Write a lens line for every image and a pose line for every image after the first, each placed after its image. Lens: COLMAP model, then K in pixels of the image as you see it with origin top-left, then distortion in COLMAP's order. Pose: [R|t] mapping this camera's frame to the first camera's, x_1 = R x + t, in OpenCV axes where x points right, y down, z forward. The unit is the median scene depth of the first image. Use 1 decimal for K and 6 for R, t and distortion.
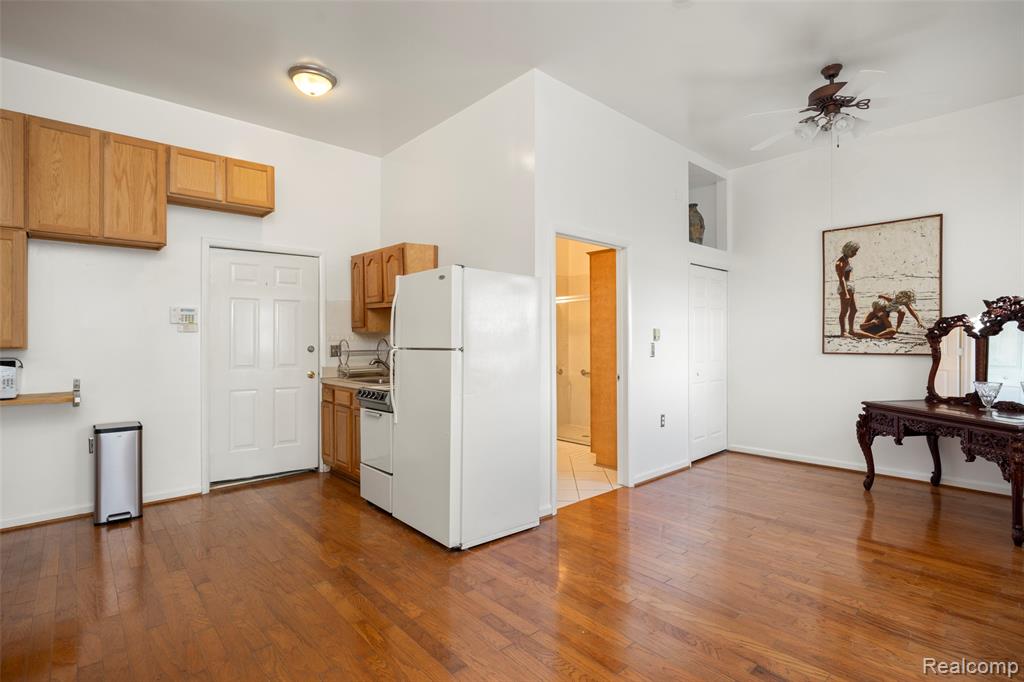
lens RADIAL K [[500.0, 0, 519.9], [0, 500.0, 335.7], [0, 0, 1]] dist [-0.004167, -0.000156]
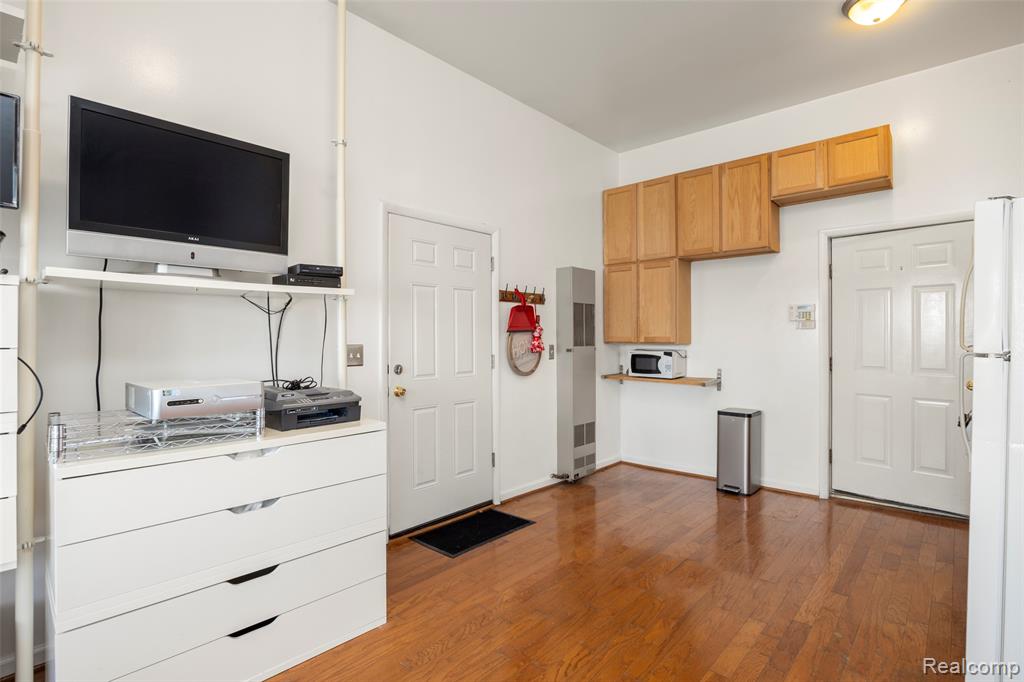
lens RADIAL K [[500.0, 0, 519.9], [0, 500.0, 335.7], [0, 0, 1]] dist [-0.004167, -0.000156]
pose [[0.101364, -0.004820, -0.994838, 0.253089], [0.007750, 0.999962, -0.004055, 0.004652], [0.994819, -0.007299, 0.101397, 0.317661]]
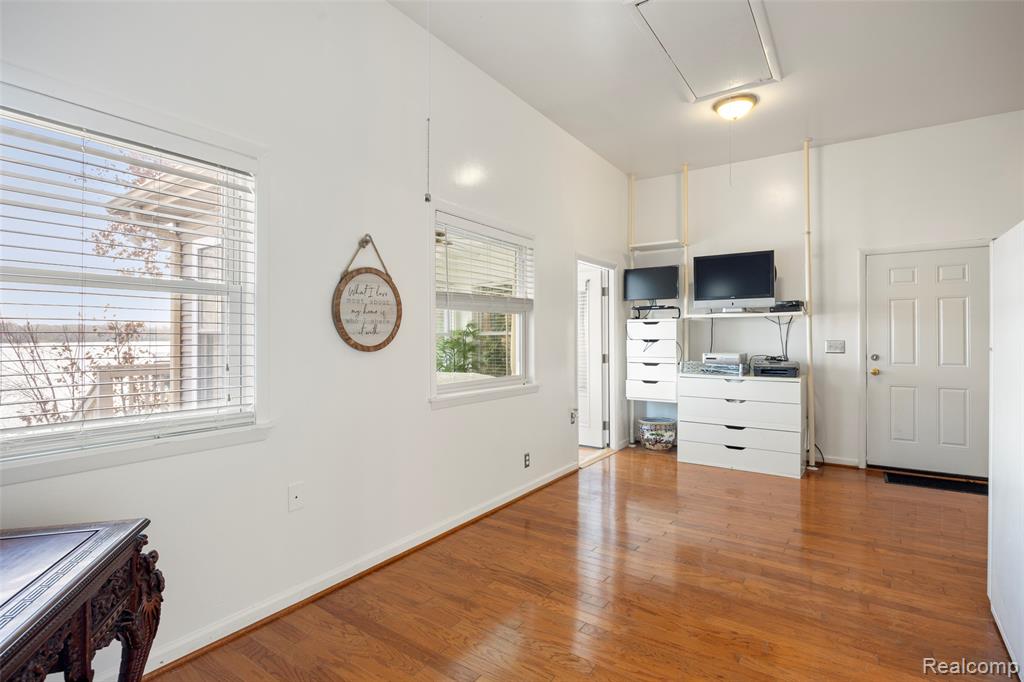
lens RADIAL K [[500.0, 0, 519.9], [0, 500.0, 335.7], [0, 0, 1]] dist [-0.004167, -0.000156]
pose [[-0.969036, 0.003225, -0.246898, 0.551450], [0.005205, 0.999959, -0.007369, 0.006560], [0.246864, -0.008426, -0.969013, 1.114134]]
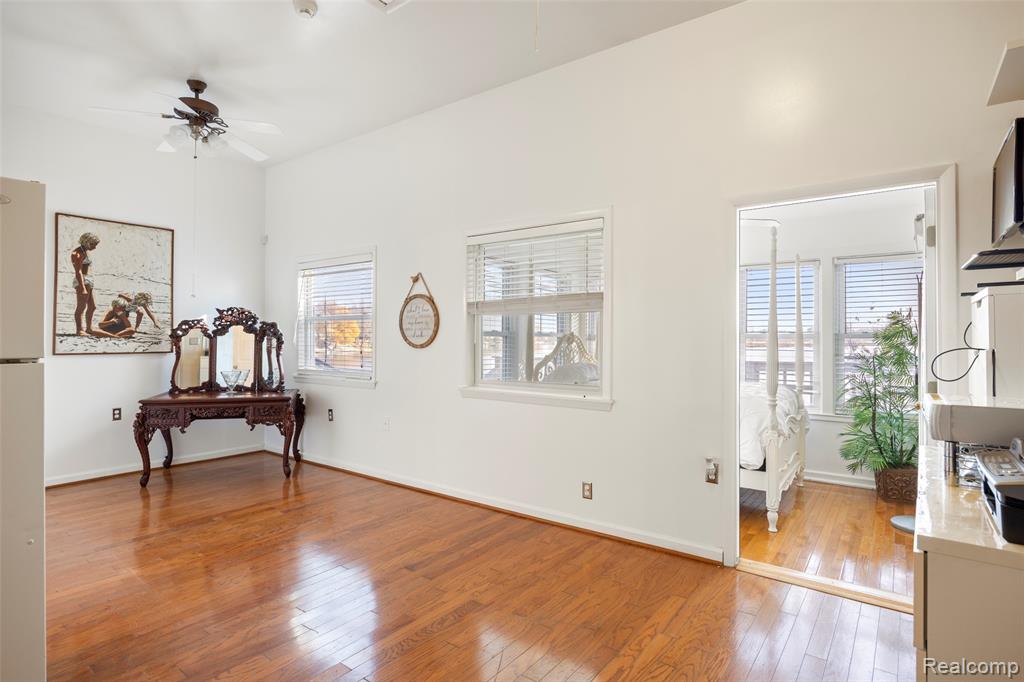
lens RADIAL K [[532.3, 0, 502.2], [0, 532.3, 332.7], [0, 0, 1]] dist [-0.000209, 0.000278]
pose [[-0.179985, 0.012960, 0.983584, -0.495992], [-0.009219, 0.999847, -0.014861, 0.004525], [-0.983626, -0.011742, -0.179838, 0.471879]]
